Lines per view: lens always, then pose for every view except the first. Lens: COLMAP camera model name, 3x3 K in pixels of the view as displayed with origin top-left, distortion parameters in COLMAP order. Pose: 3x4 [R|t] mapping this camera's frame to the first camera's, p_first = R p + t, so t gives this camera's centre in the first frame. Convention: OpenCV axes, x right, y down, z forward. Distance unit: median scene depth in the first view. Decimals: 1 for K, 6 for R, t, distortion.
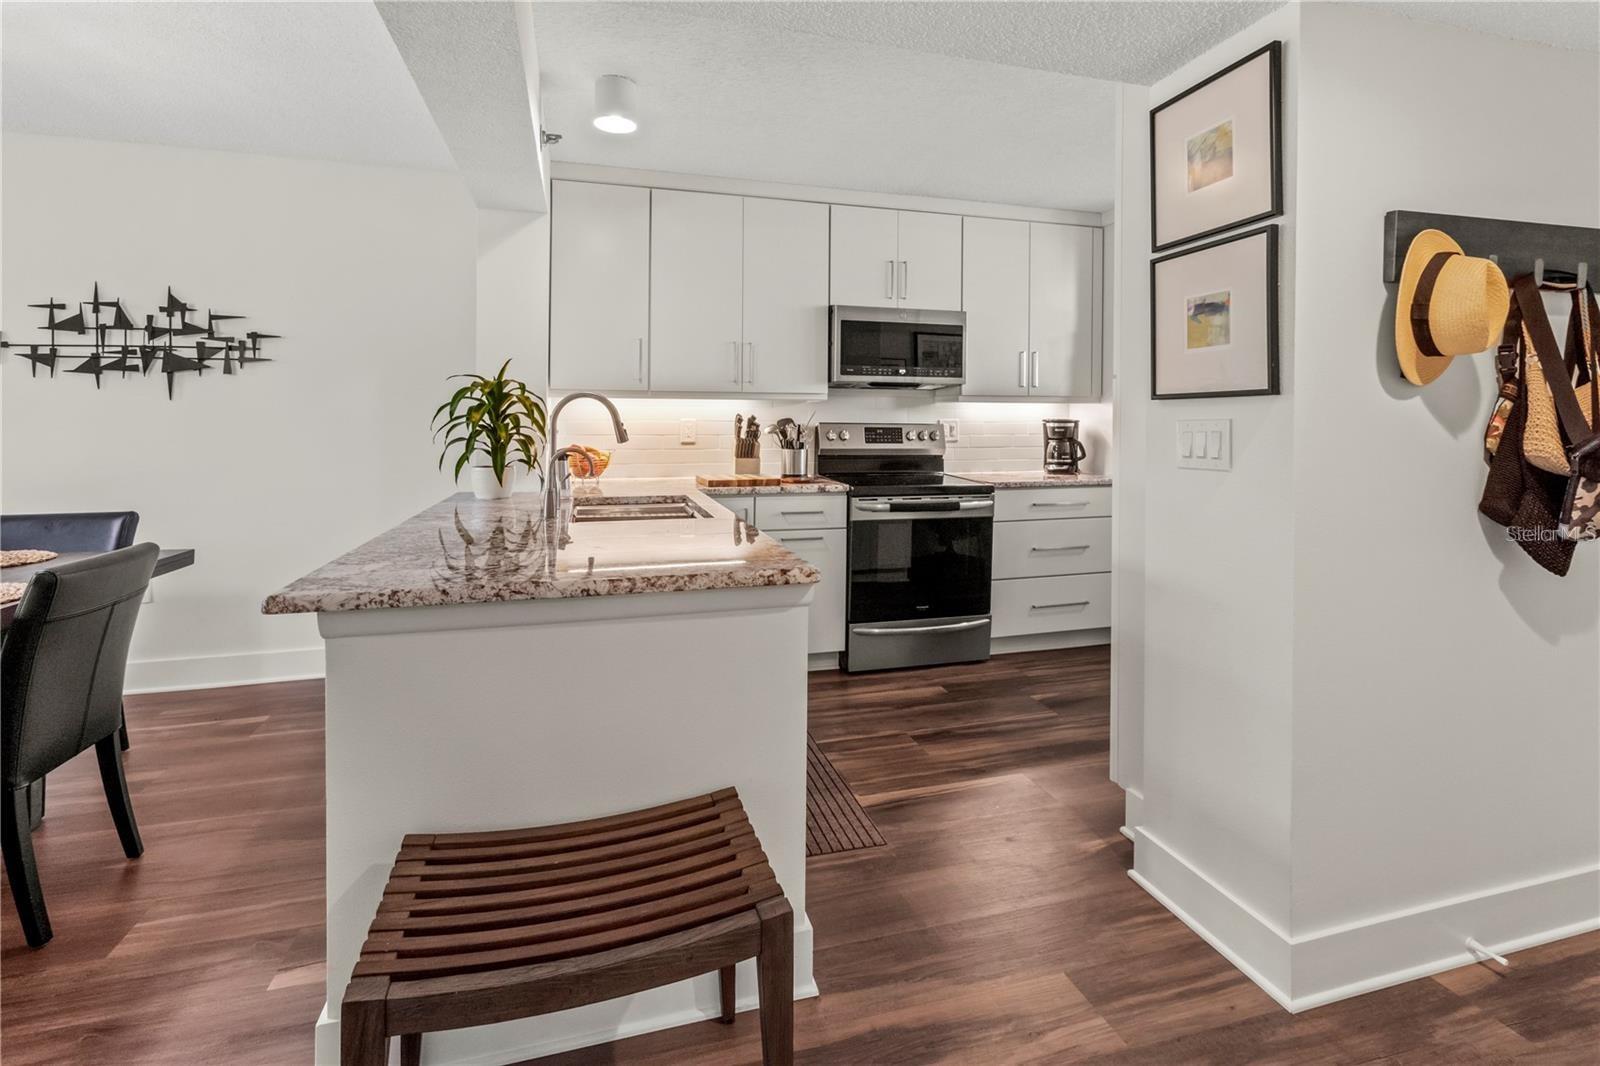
lens RADIAL K [[767.7, 0, 809.7], [0, 767.7, 430.7], [0, 0, 1]] dist [0.001393, 0.000816]
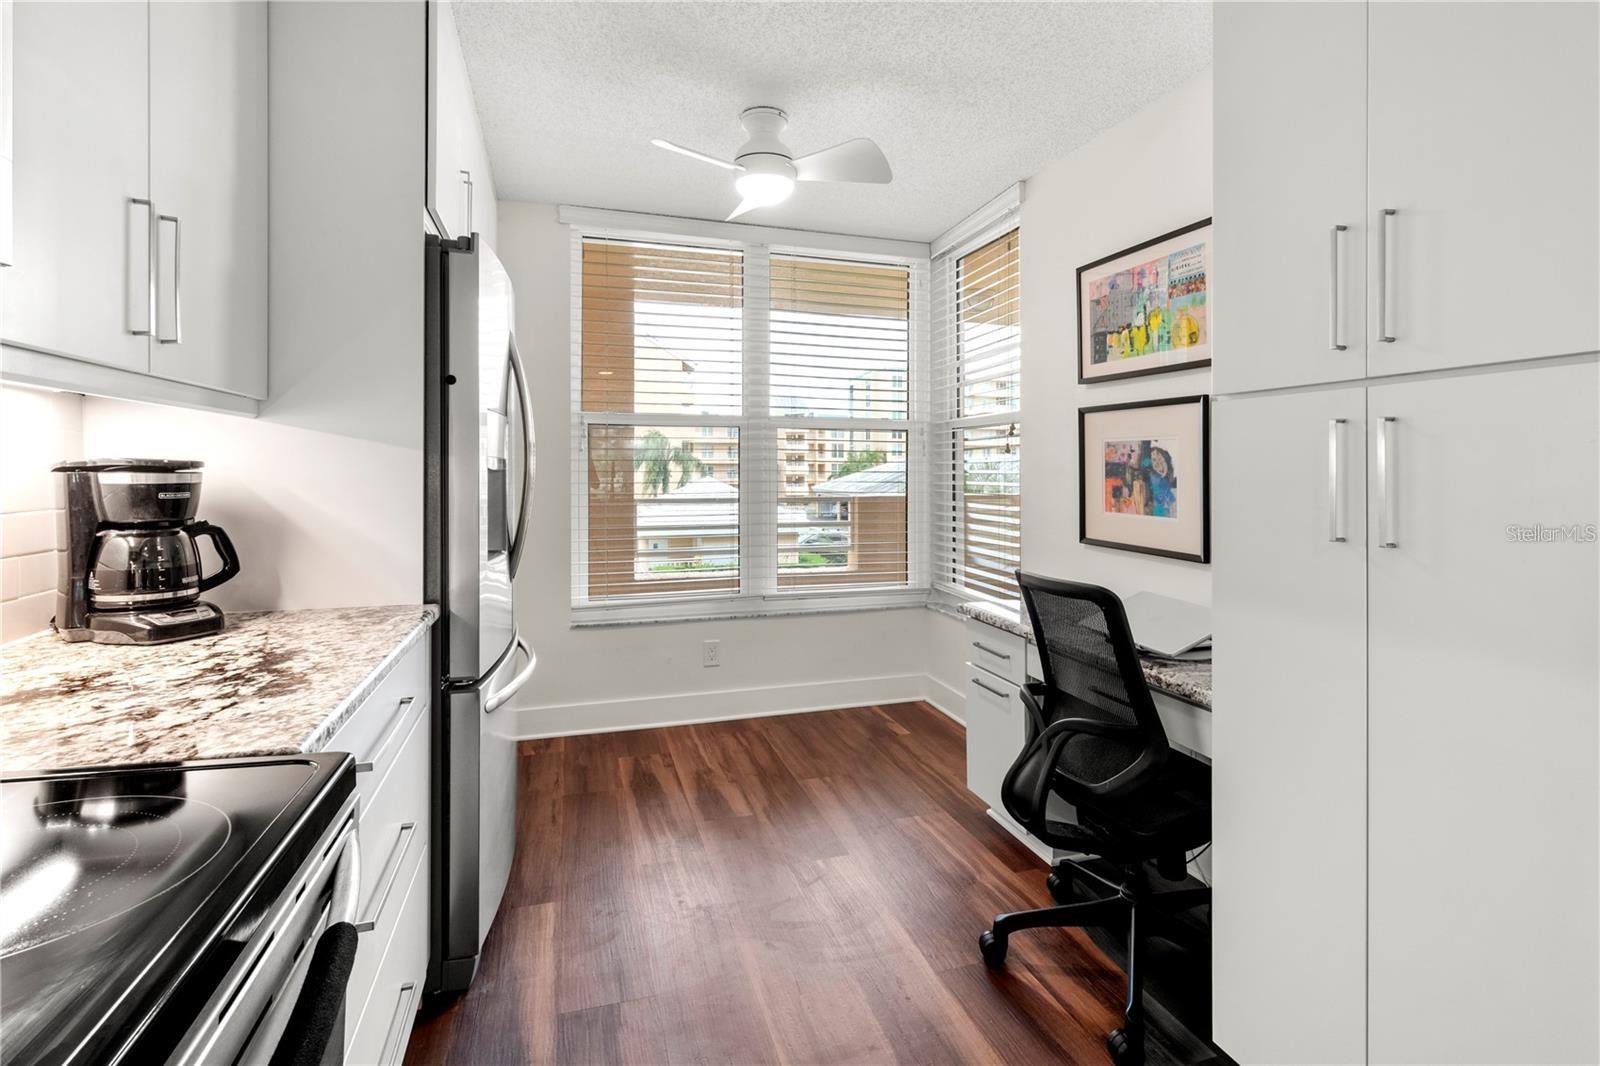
lens RADIAL K [[748.2, 0, 814.4], [0, 748.2, 478.9], [0, 0, 1]] dist [-0.002617, -0.000757]
pose [[-0.022486, -0.014589, 0.999641, 0.026240], [0.006845, 0.999868, 0.014747, -0.013369], [-0.999724, 0.007174, -0.022383, 0.981086]]
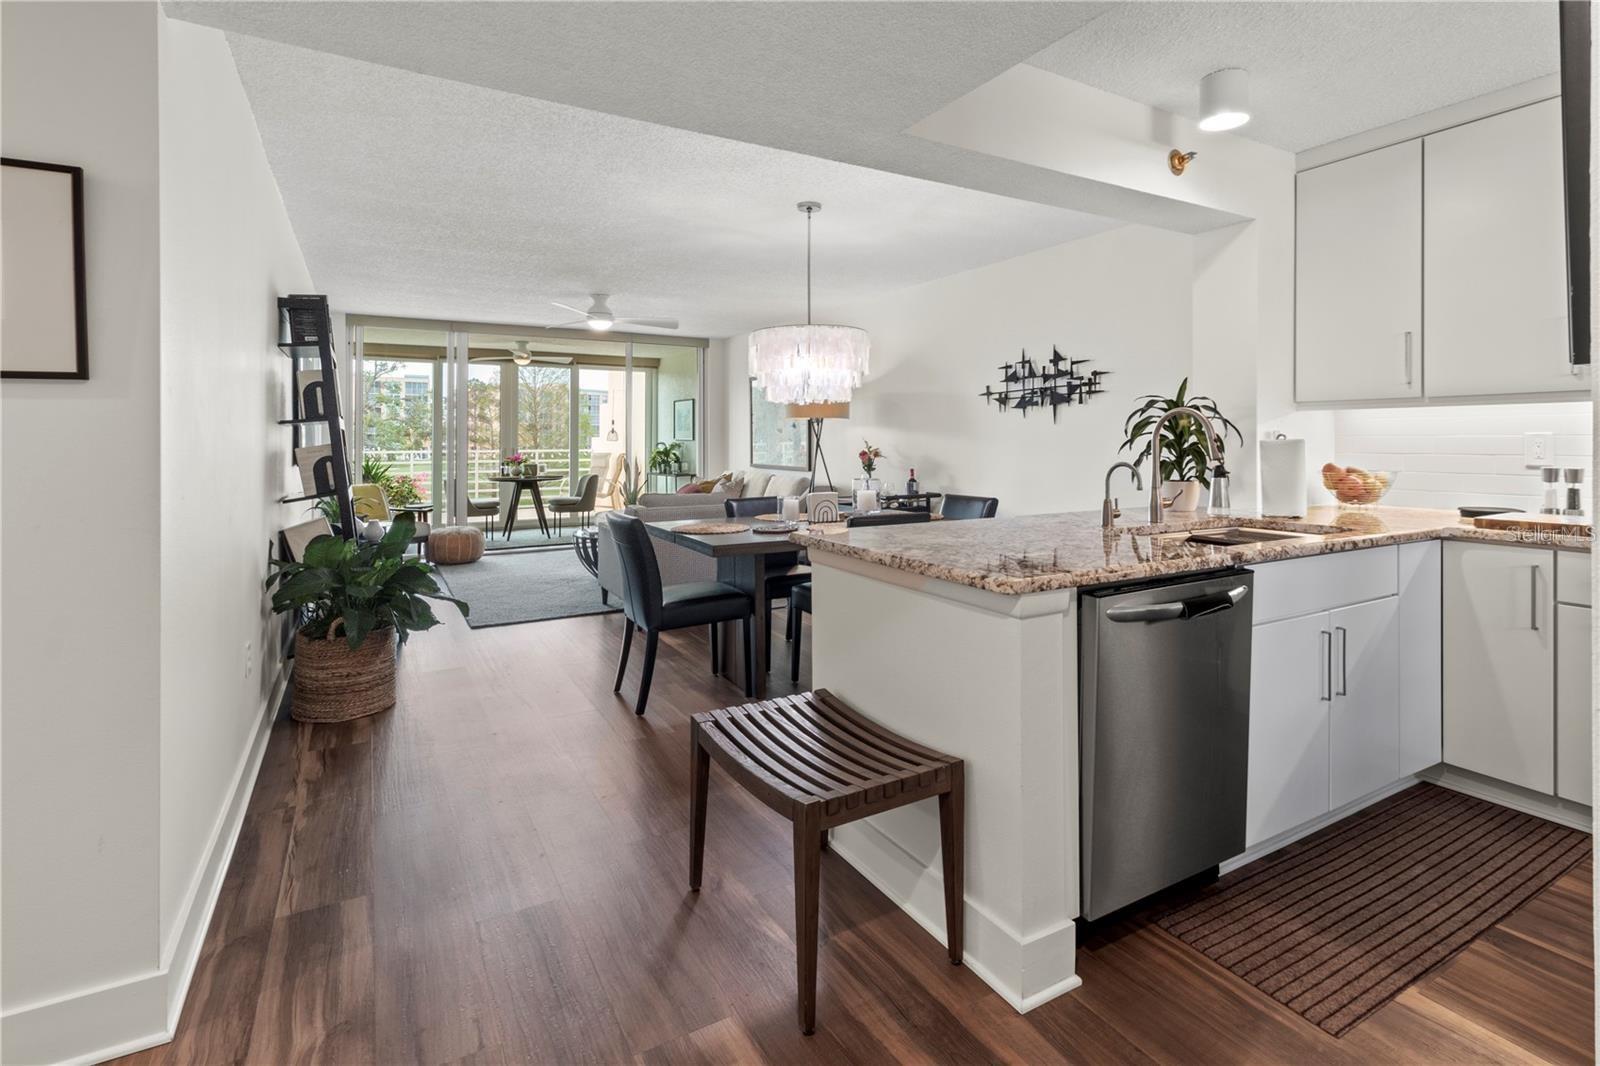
lens RADIAL K [[766.1, 0, 812.2], [0, 766.1, 437.0], [0, 0, 1]] dist [-0.002136, 0.000084]
pose [[0.233012, -0.007671, -0.972444, 0.434590], [-0.008022, 0.999920, -0.009810, 0.000557], [0.972441, 0.010086, 0.232931, 0.236733]]
